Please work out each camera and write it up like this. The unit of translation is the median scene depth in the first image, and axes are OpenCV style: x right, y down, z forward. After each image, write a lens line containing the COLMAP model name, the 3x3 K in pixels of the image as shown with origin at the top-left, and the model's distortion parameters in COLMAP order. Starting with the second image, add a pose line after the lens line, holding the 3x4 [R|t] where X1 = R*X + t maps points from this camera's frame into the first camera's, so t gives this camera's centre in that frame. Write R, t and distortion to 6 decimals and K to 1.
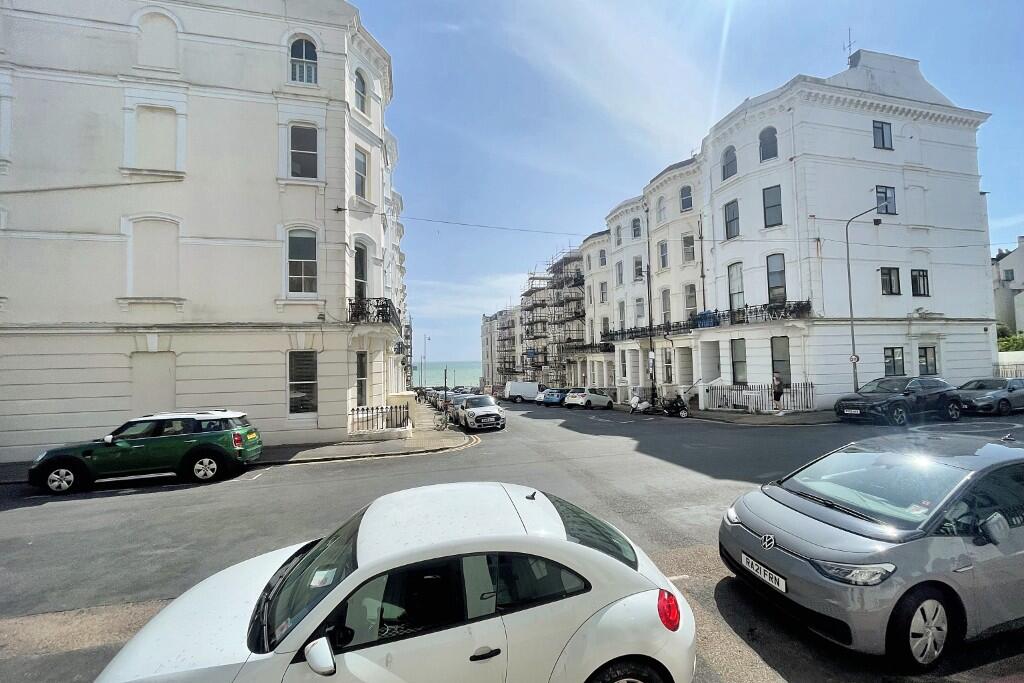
lens RADIAL K [[414.0, 0, 511.2], [0, 414.0, 344.2], [0, 0, 1]] dist [0.000550, -0.000107]
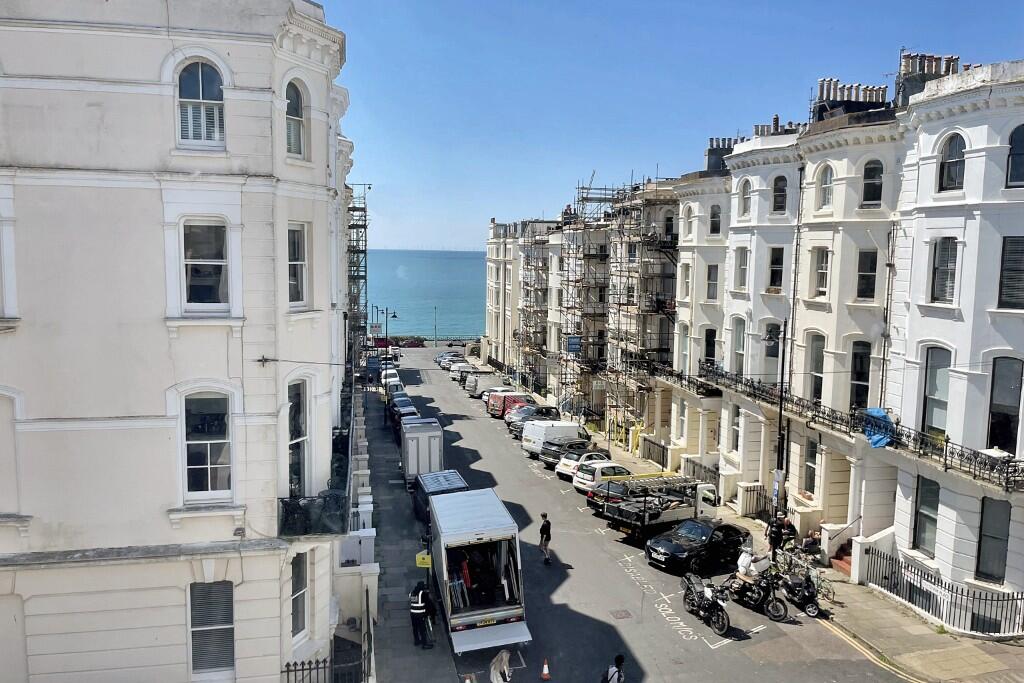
lens RADIAL K [[771.6, 0, 513.3], [0, 771.6, 336.5], [0, 0, 1]] dist [0.014628, -0.012310]
pose [[0.998531, 0.044581, -0.030806, -0.017234], [-0.039249, 0.986964, 0.156083, -0.552311], [0.037362, -0.154645, 0.987263, -0.102272]]
